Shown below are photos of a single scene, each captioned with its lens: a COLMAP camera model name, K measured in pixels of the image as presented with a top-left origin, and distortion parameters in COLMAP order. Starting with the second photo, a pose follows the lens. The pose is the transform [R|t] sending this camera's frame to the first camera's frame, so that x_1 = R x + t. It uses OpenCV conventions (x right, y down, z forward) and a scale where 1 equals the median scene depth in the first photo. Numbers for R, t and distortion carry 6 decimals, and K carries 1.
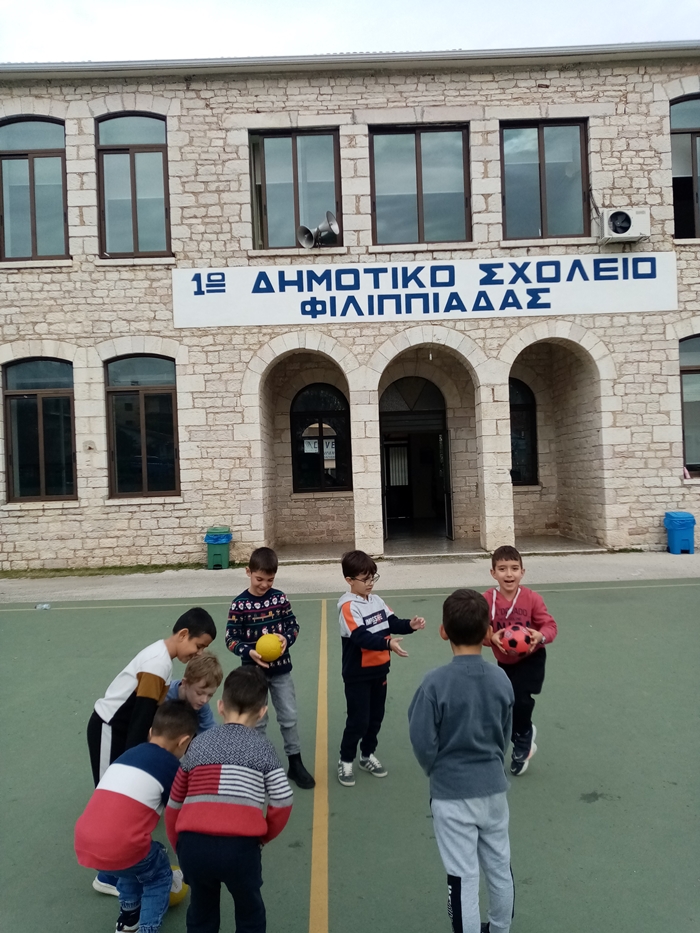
lens RADIAL K [[698.2, 0, 351.3], [0, 698.2, 470.1], [0, 0, 1]] dist [0.012668, -0.011418]
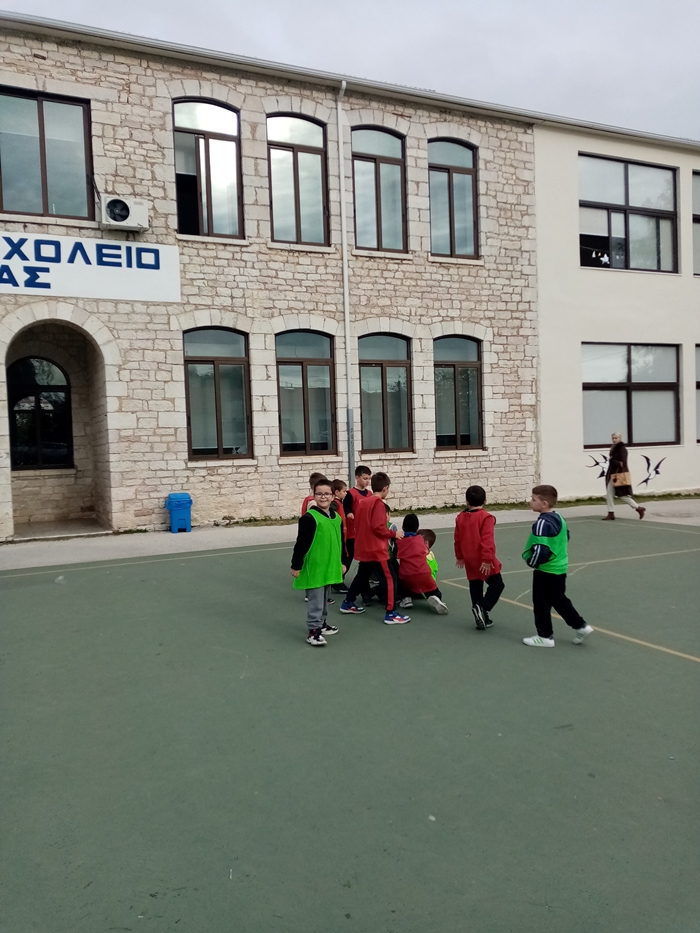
lens RADIAL K [[698.2, 0, 351.3], [0, 698.2, 470.1], [0, 0, 1]] dist [0.012668, -0.011418]
pose [[0.916831, -0.008634, 0.399183, 0.277837], [-0.003459, 0.999557, 0.029565, -0.007854], [-0.399261, -0.028487, 0.916394, -0.075314]]
